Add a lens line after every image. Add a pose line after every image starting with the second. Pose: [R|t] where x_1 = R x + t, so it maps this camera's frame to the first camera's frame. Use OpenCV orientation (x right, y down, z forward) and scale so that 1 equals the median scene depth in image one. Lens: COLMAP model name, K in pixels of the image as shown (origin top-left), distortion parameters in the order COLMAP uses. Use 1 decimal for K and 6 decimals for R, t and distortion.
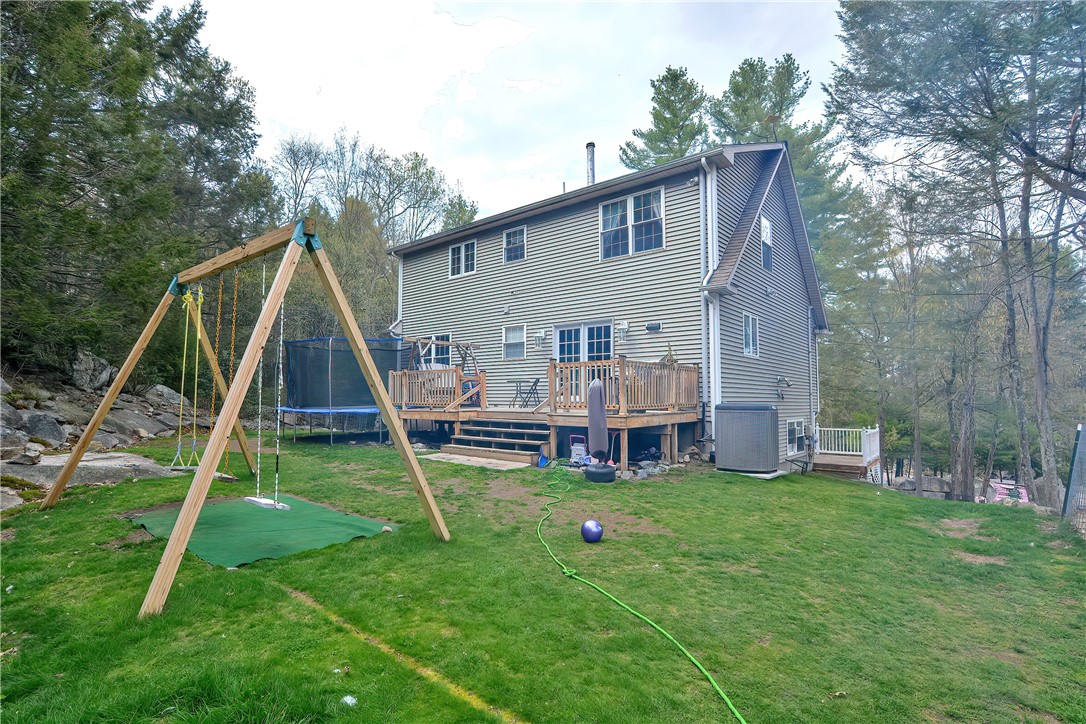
lens RADIAL K [[543.3, 0, 536.9], [0, 543.3, 362.0], [0, 0, 1]] dist [-0.018820, 0.009646]
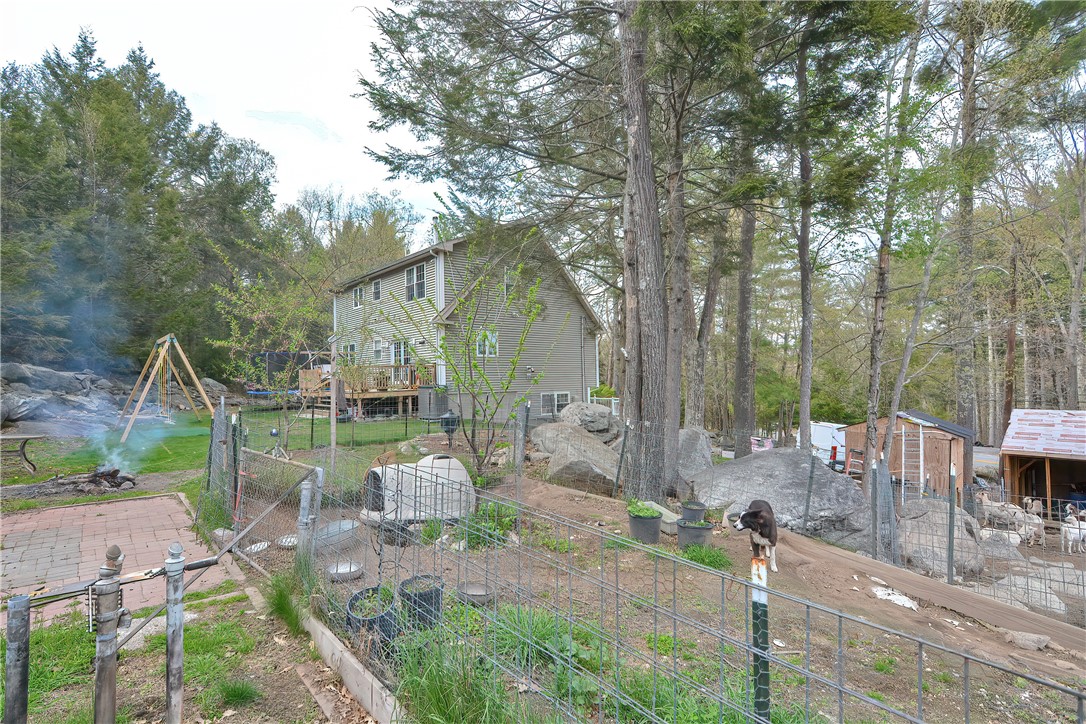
lens RADIAL K [[543.3, 0, 536.9], [0, 543.3, 362.0], [0, 0, 1]] dist [-0.018820, 0.009646]
pose [[0.988249, -0.029189, -0.150039, 0.767739], [0.035724, 0.998518, 0.041050, -0.053262], [0.148618, -0.045927, 0.987828, -0.644140]]
